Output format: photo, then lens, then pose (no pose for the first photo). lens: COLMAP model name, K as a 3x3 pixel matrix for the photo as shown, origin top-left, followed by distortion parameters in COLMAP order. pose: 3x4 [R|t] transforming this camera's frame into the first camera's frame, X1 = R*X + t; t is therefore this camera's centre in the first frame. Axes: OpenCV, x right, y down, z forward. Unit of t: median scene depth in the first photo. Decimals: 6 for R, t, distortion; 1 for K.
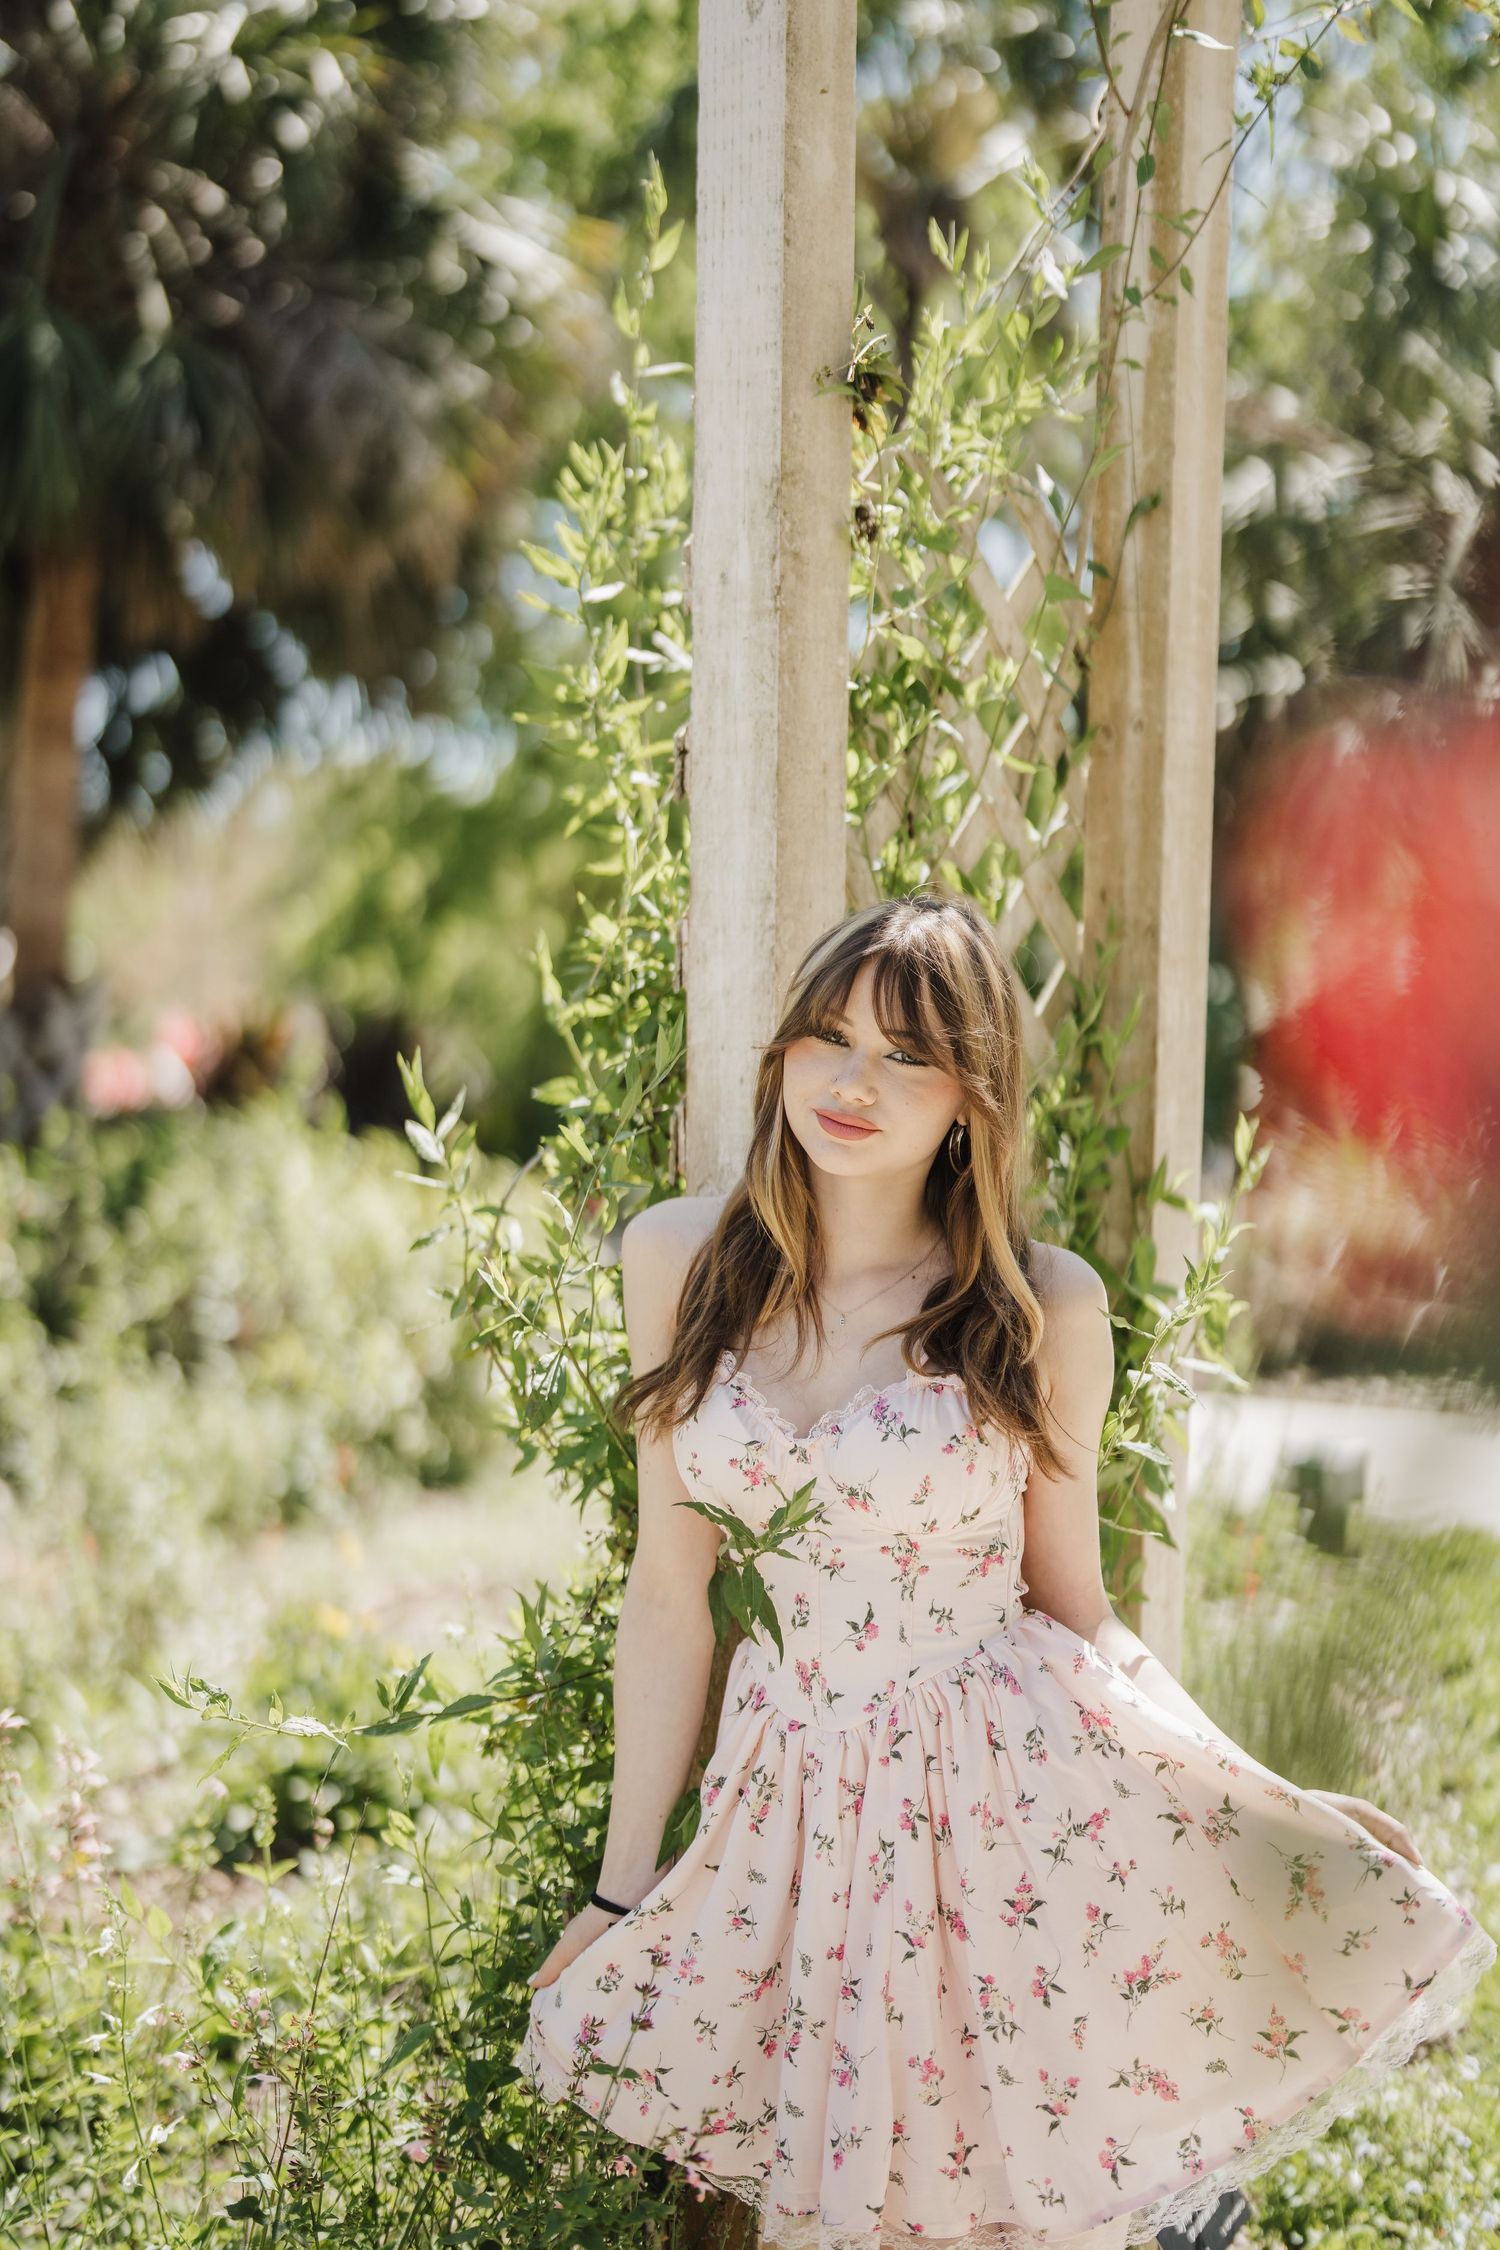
lens RADIAL K [[3206.7, 0, 750.0], [0, 3206.7, 1125.0], [0, 0, 1]] dist [-0.012889, -0.094290]
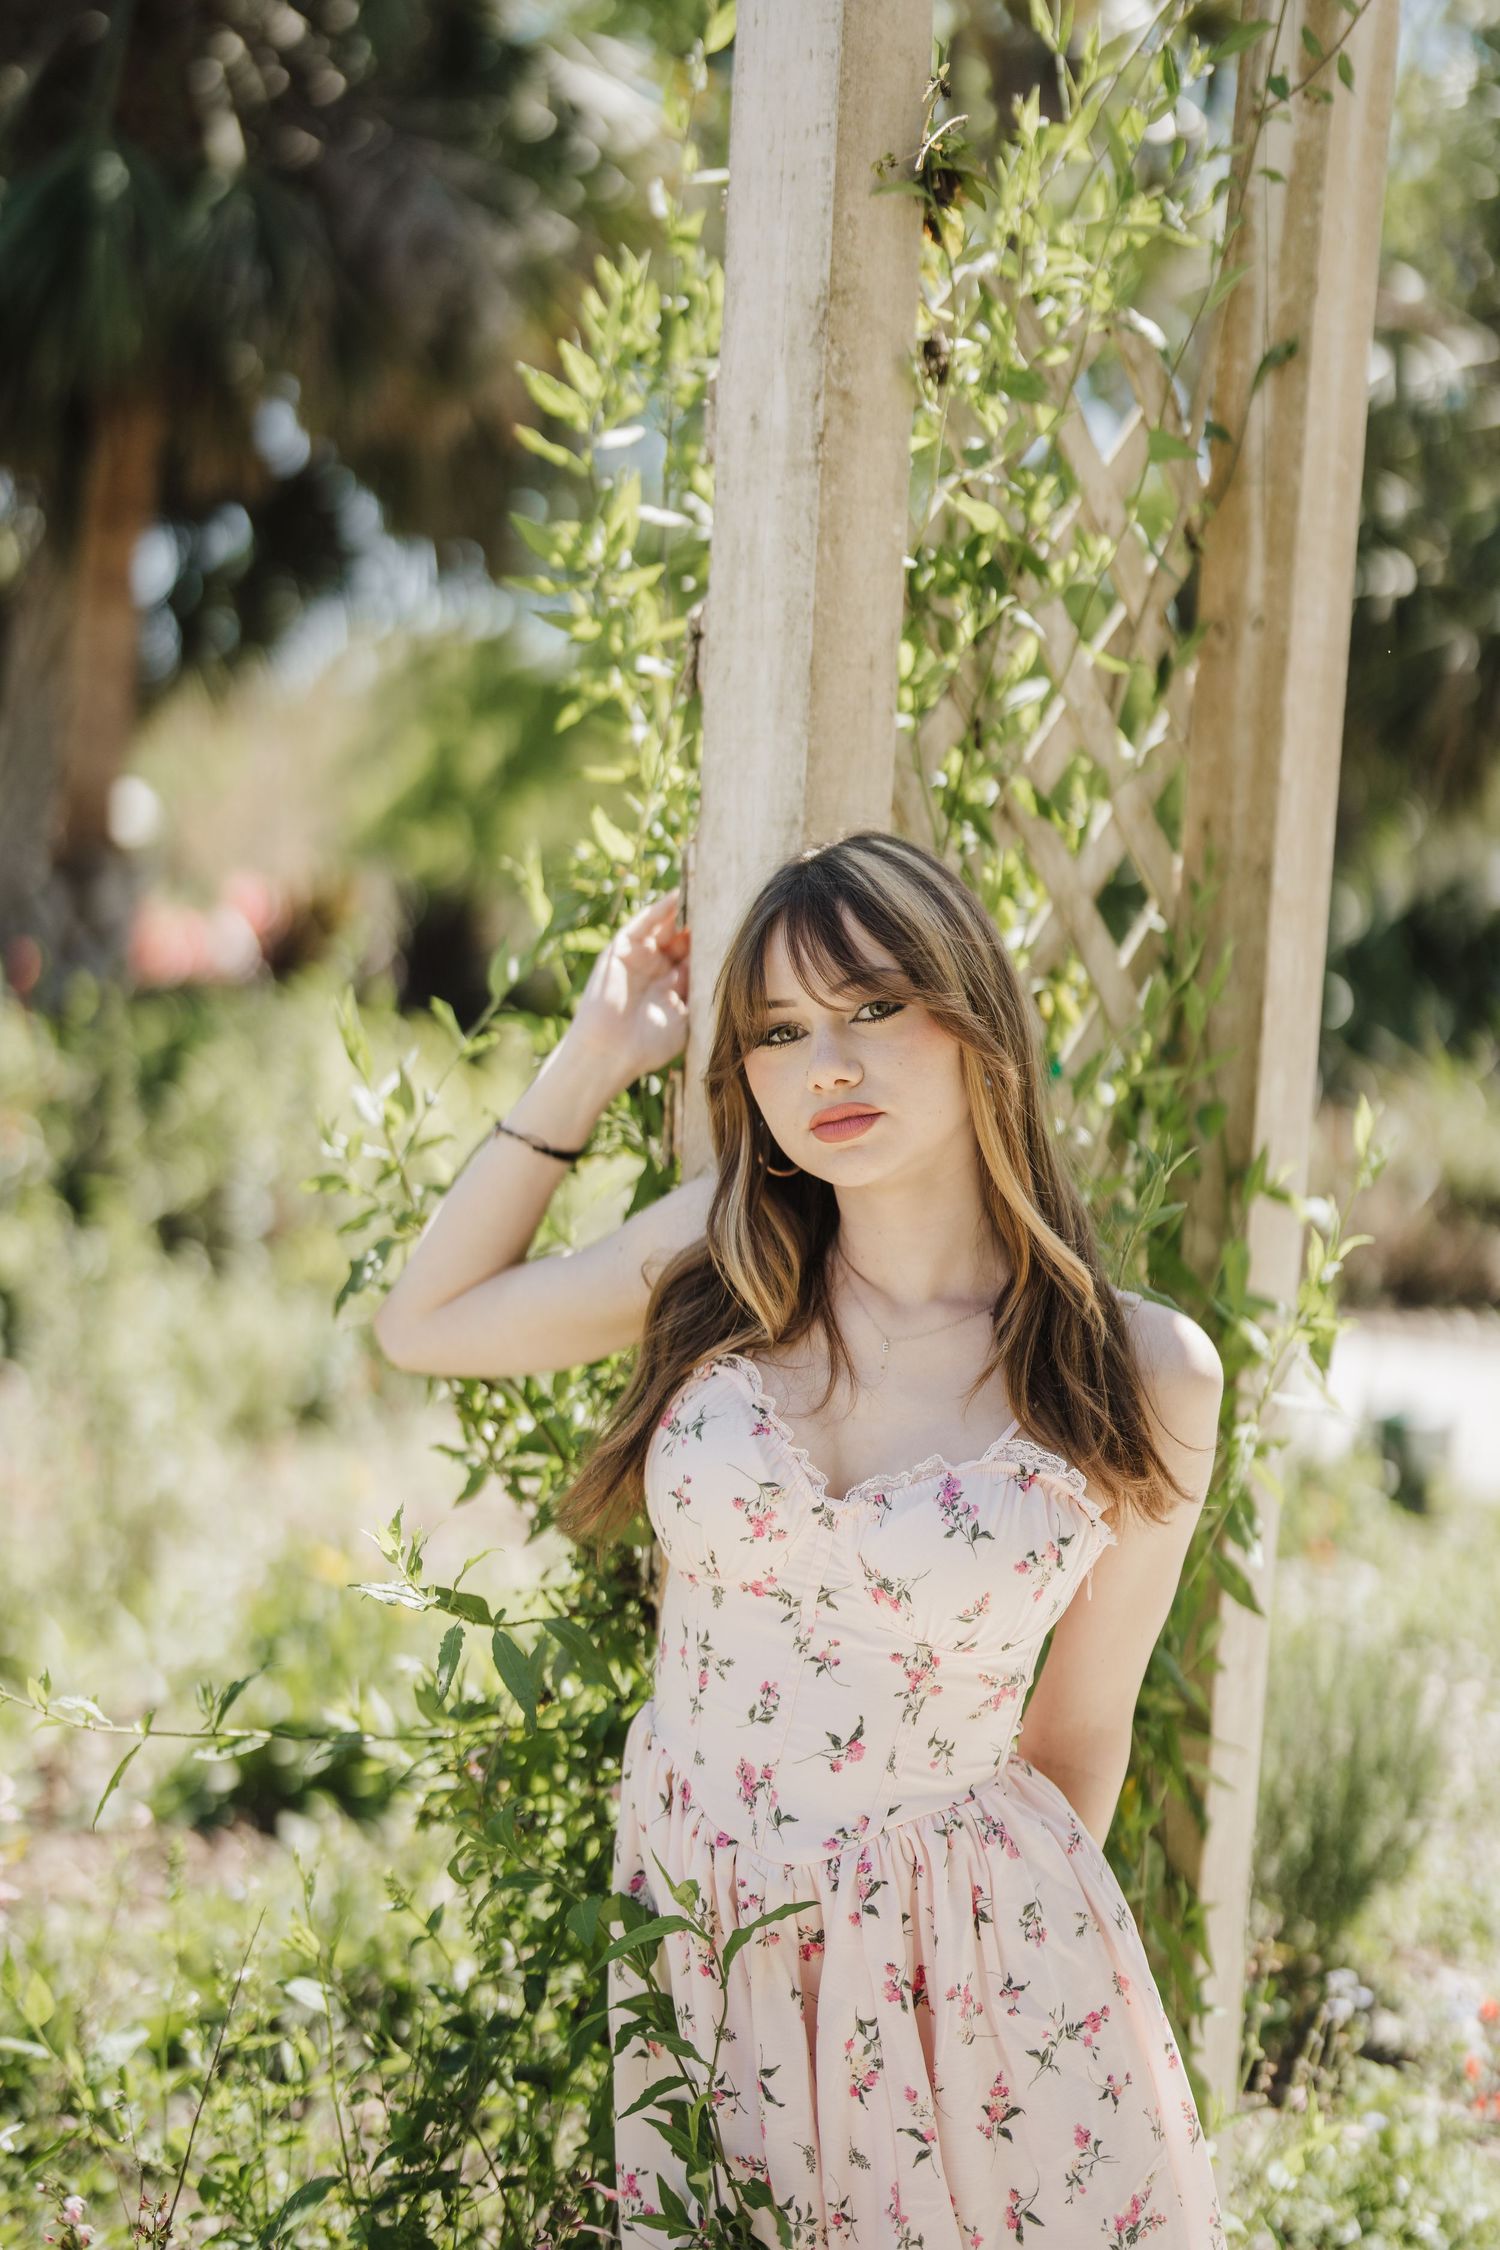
lens RADIAL K [[3266.2, 0, 750.0], [0, 3266.2, 1125.0], [0, 0, 1]] dist [-0.014408, 0.136909]
pose [[0.999008, 0.039087, -0.021322, 0.012596], [-0.038330, 0.998659, 0.034812, -0.018765], [0.022654, -0.033960, 0.999166, 0.145320]]
